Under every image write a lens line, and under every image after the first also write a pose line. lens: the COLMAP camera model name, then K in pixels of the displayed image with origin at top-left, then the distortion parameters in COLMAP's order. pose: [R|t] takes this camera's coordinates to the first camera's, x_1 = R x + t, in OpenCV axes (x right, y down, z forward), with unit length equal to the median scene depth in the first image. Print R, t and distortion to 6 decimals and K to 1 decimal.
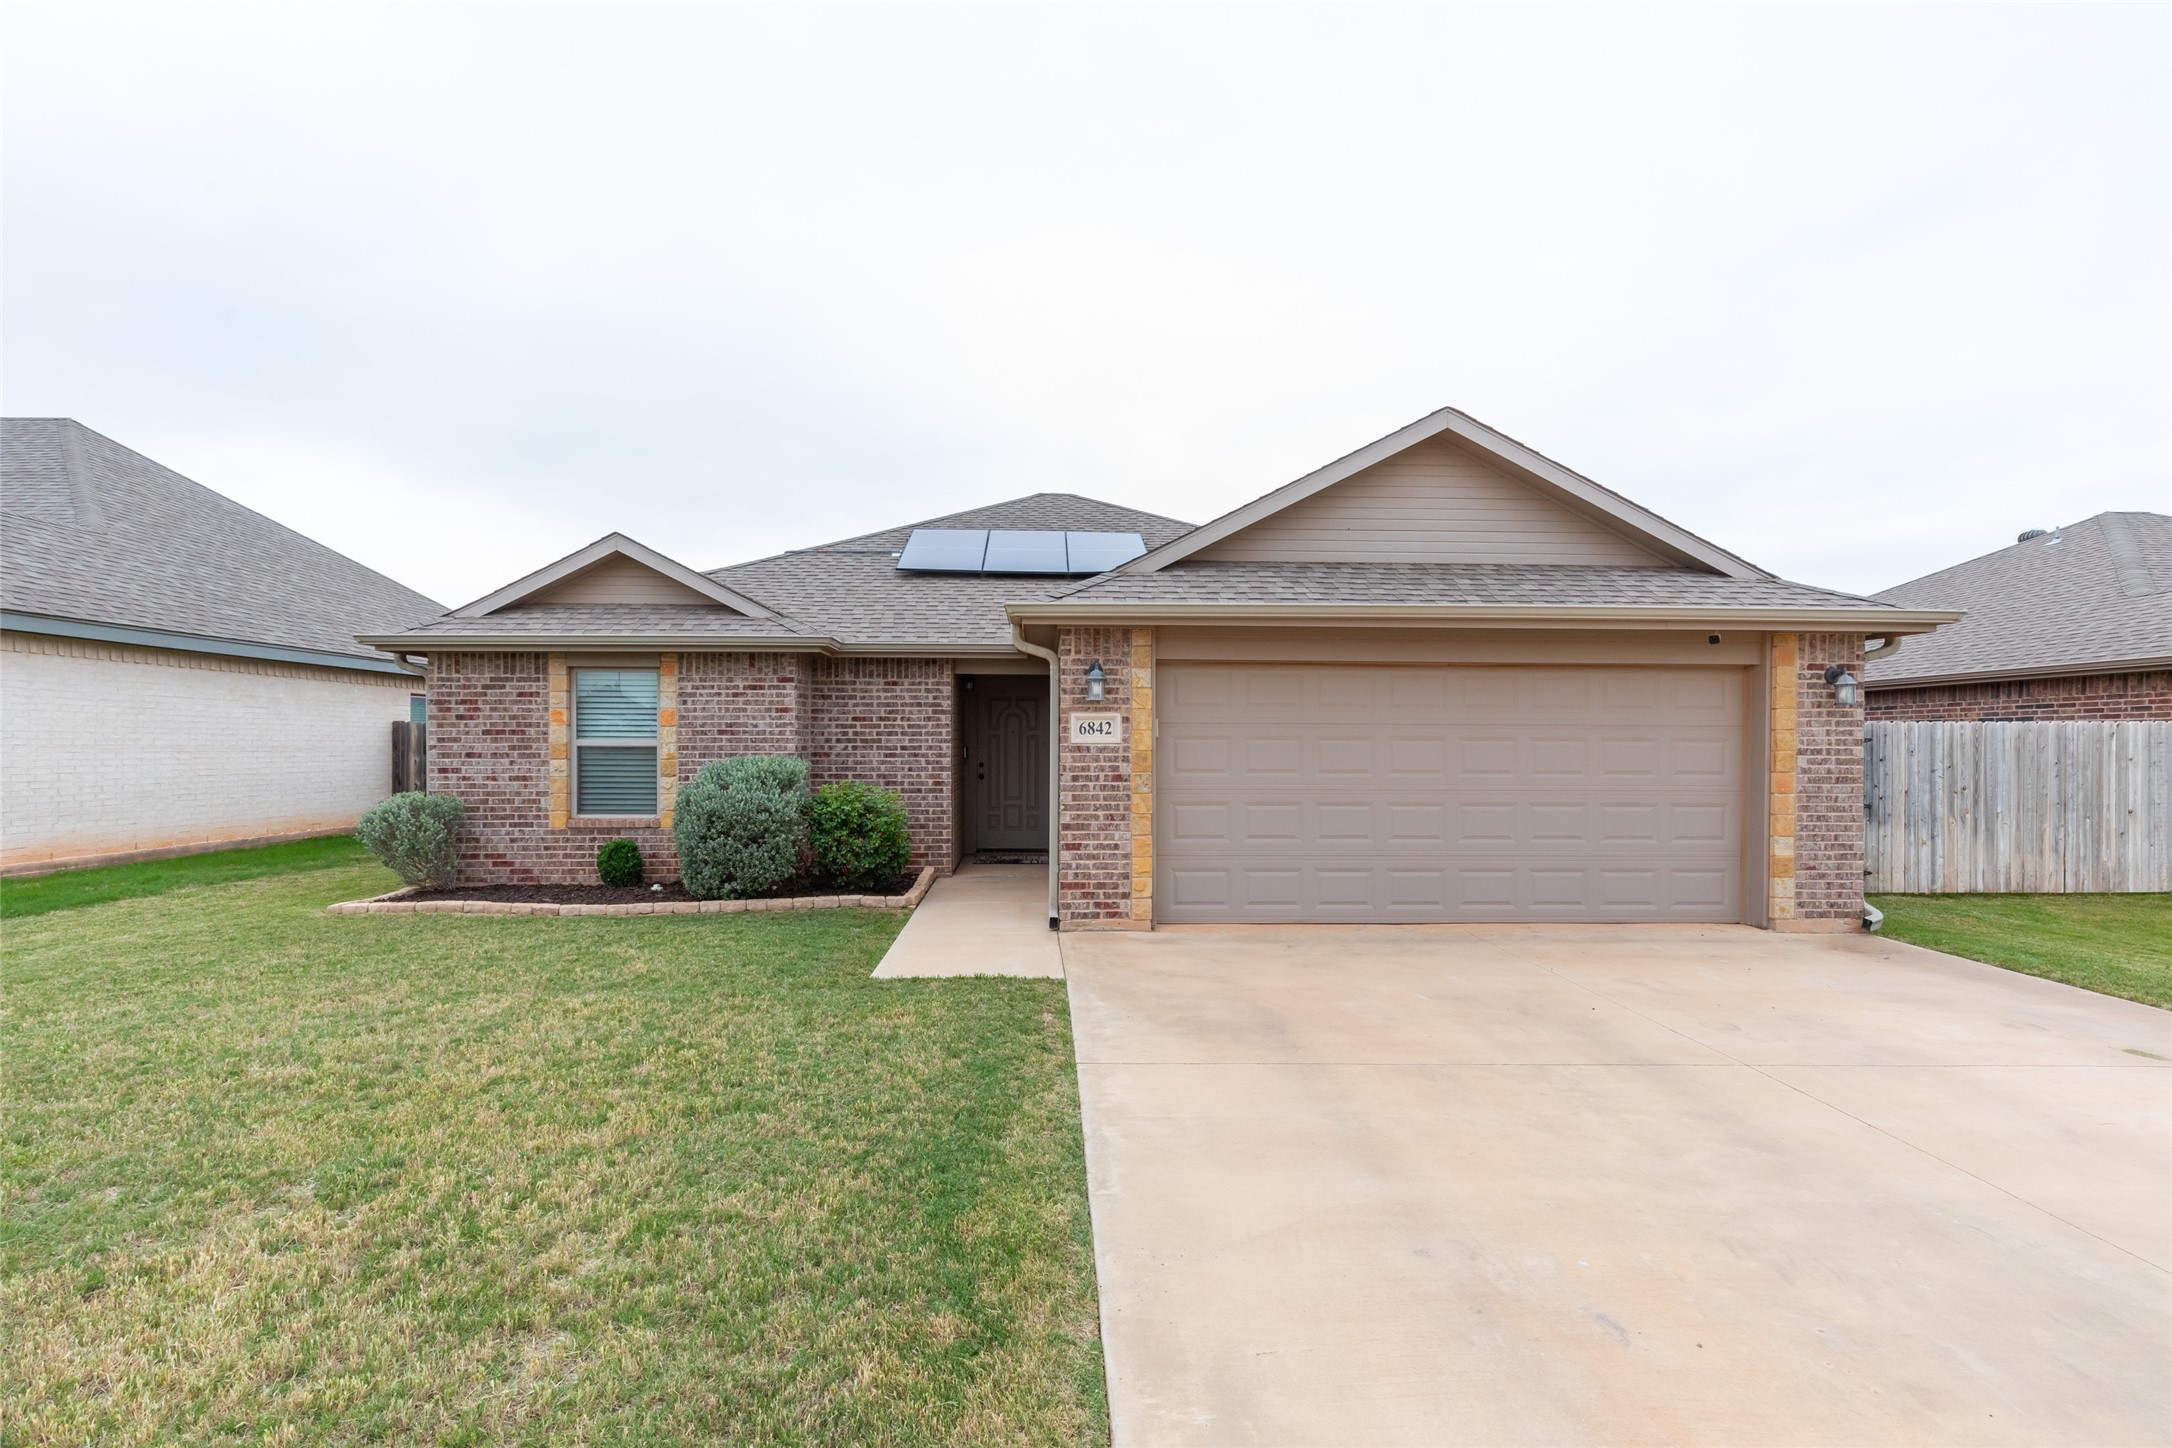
lens RADIAL K [[981.2, 0, 1069.0], [0, 981.2, 711.1], [0, 0, 1]] dist [0.005115, 0.001355]
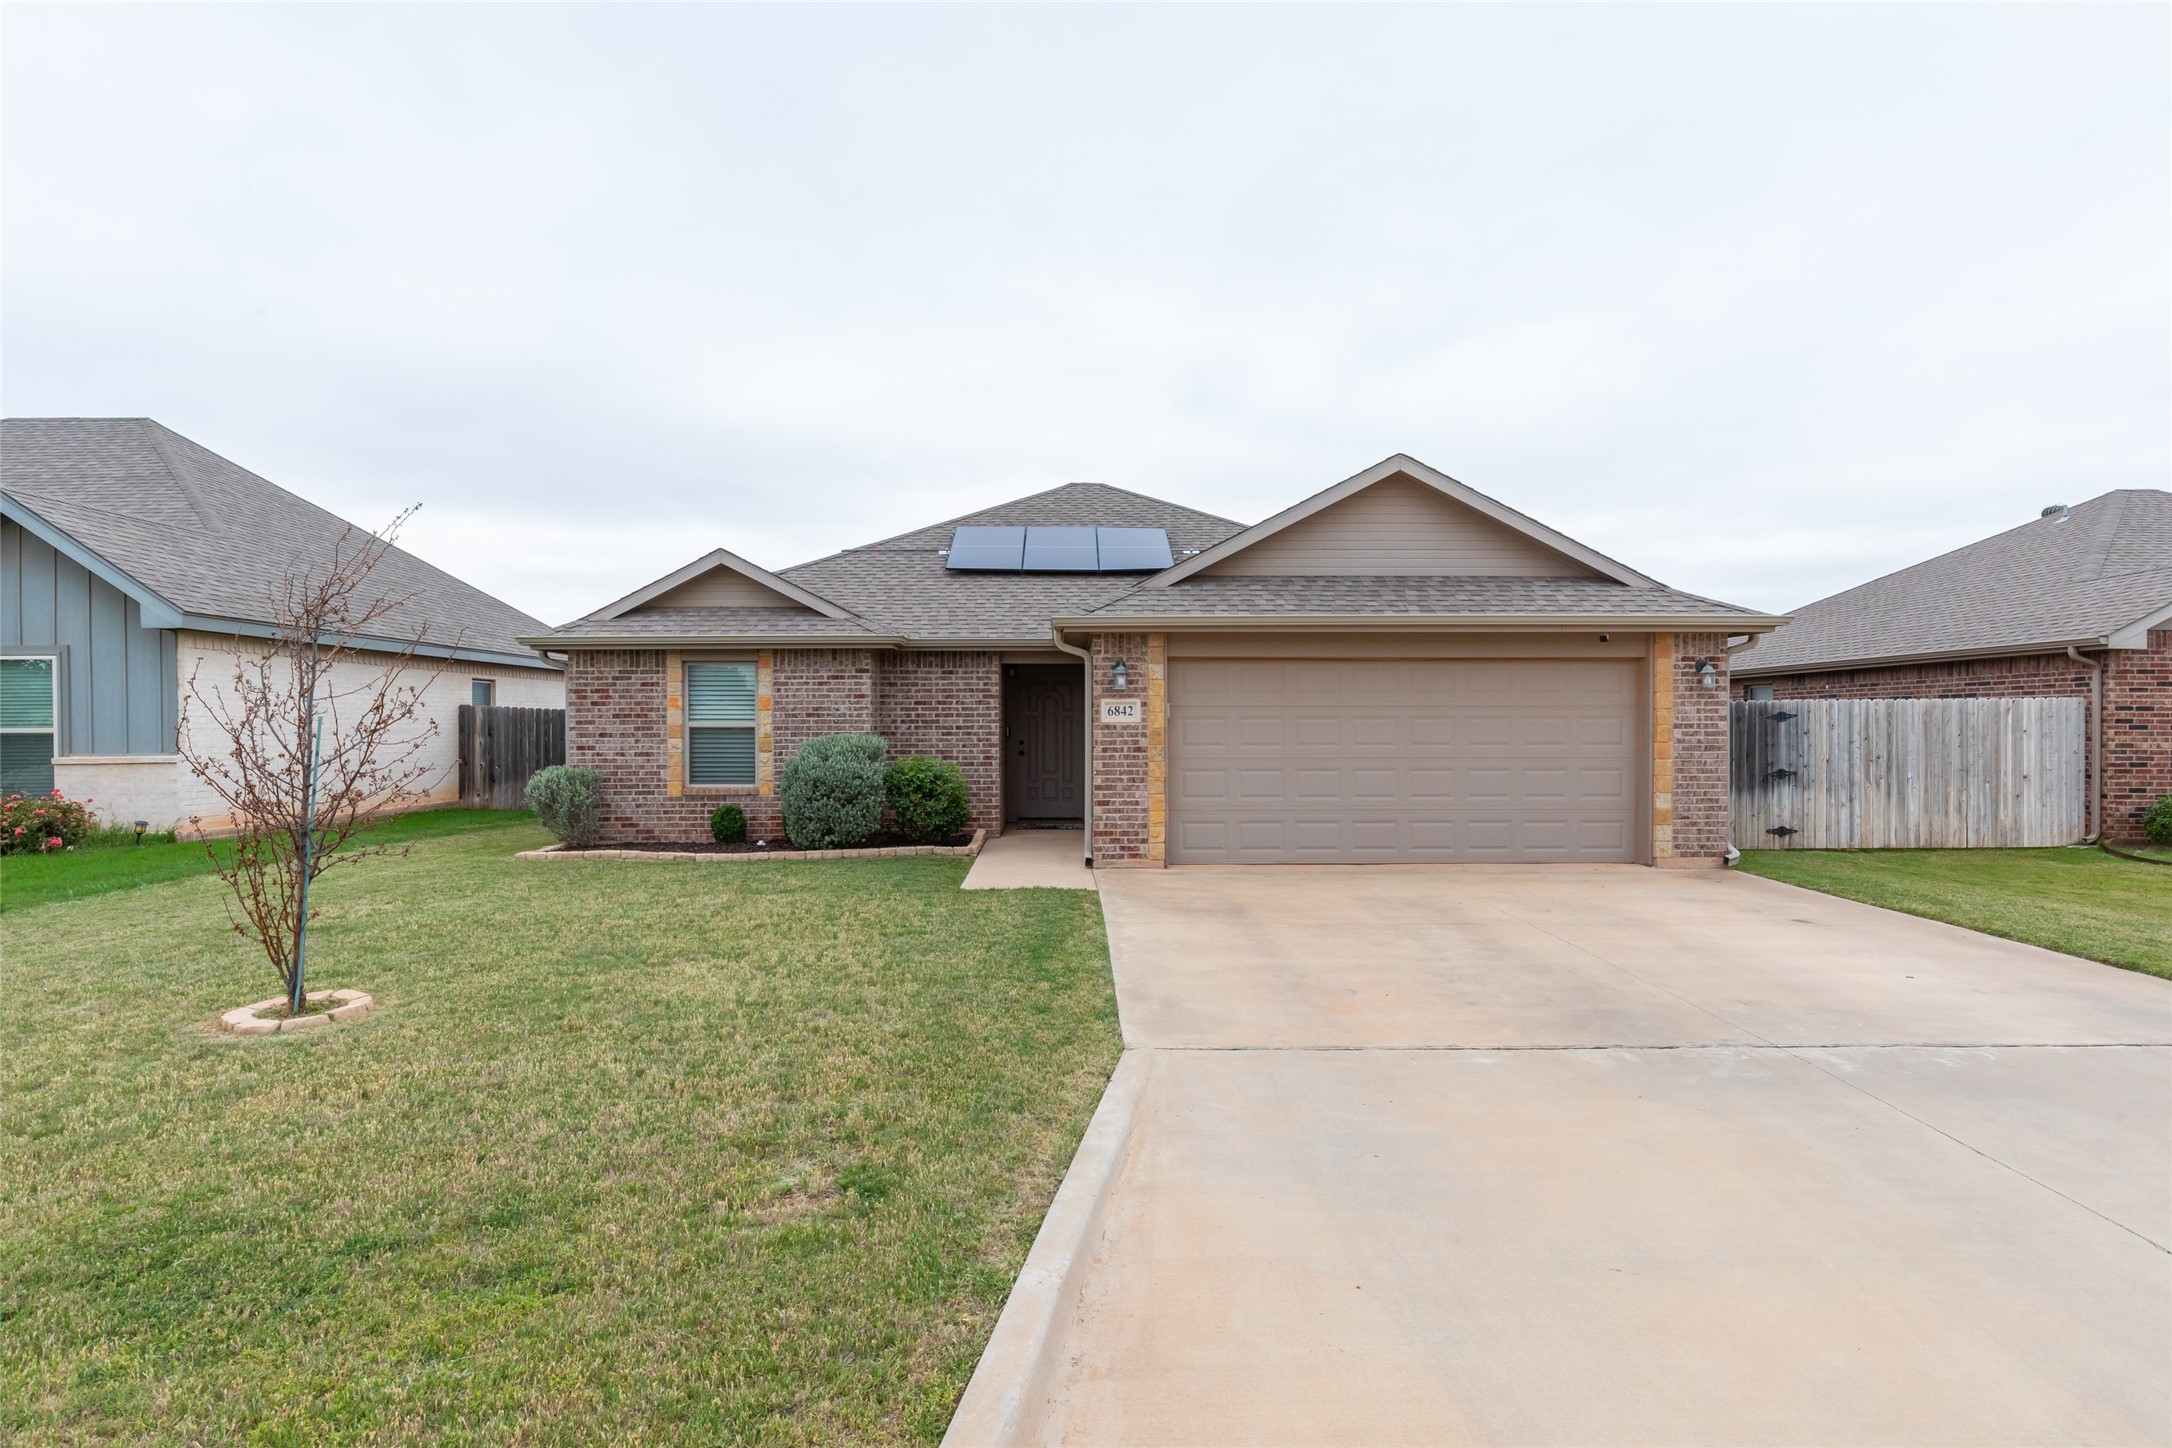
lens RADIAL K [[1152.8, 0, 1086.0], [0, 1152.8, 724.0], [0, 0, 1]] dist [-0.000297, -0.000025]
pose [[0.999899, -0.005563, -0.013064, 0.001290], [0.006011, 0.999384, 0.034567, -0.014351], [0.012863, -0.034642, 0.999317, -0.408361]]
